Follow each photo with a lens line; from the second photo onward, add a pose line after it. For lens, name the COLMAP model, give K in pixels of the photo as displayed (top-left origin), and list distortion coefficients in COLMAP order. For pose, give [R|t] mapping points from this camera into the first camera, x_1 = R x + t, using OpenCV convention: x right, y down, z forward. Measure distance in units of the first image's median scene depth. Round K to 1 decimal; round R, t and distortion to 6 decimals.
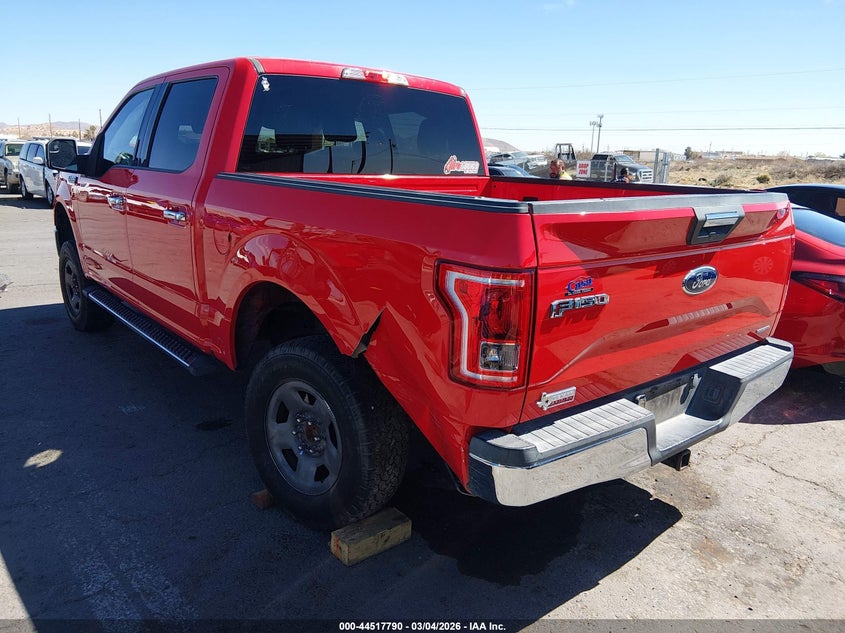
lens RADIAL K [[652.9, 0, 422.5], [0, 652.9, 316.5], [0, 0, 1]] dist [-0.013460, -0.008706]
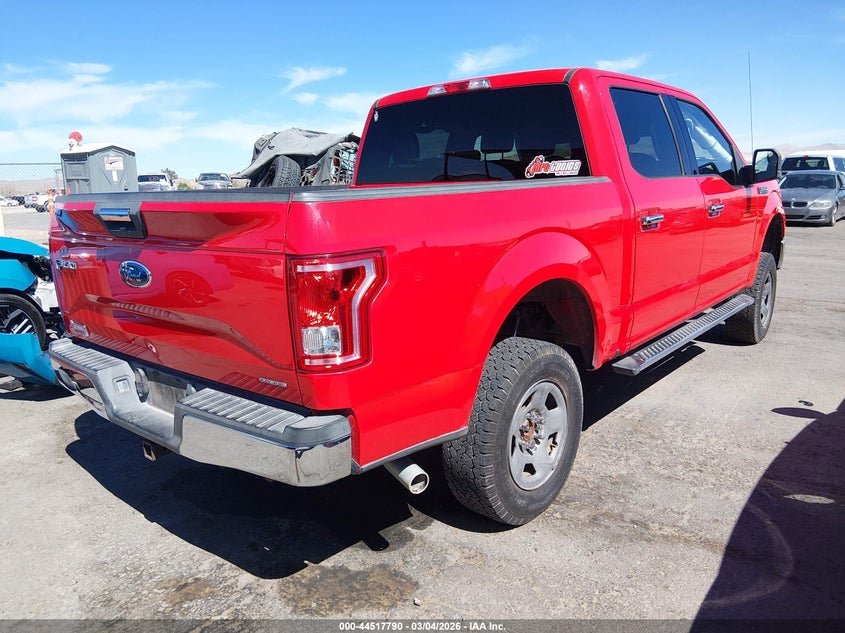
lens RADIAL K [[652.9, 0, 422.5], [0, 652.9, 316.5], [0, 0, 1]] dist [-0.013460, -0.008706]
pose [[0.172300, 0.155766, -0.972651, 0.882382], [-0.196309, 0.973041, 0.121053, -0.116671], [0.965285, 0.170083, 0.198233, 0.725135]]
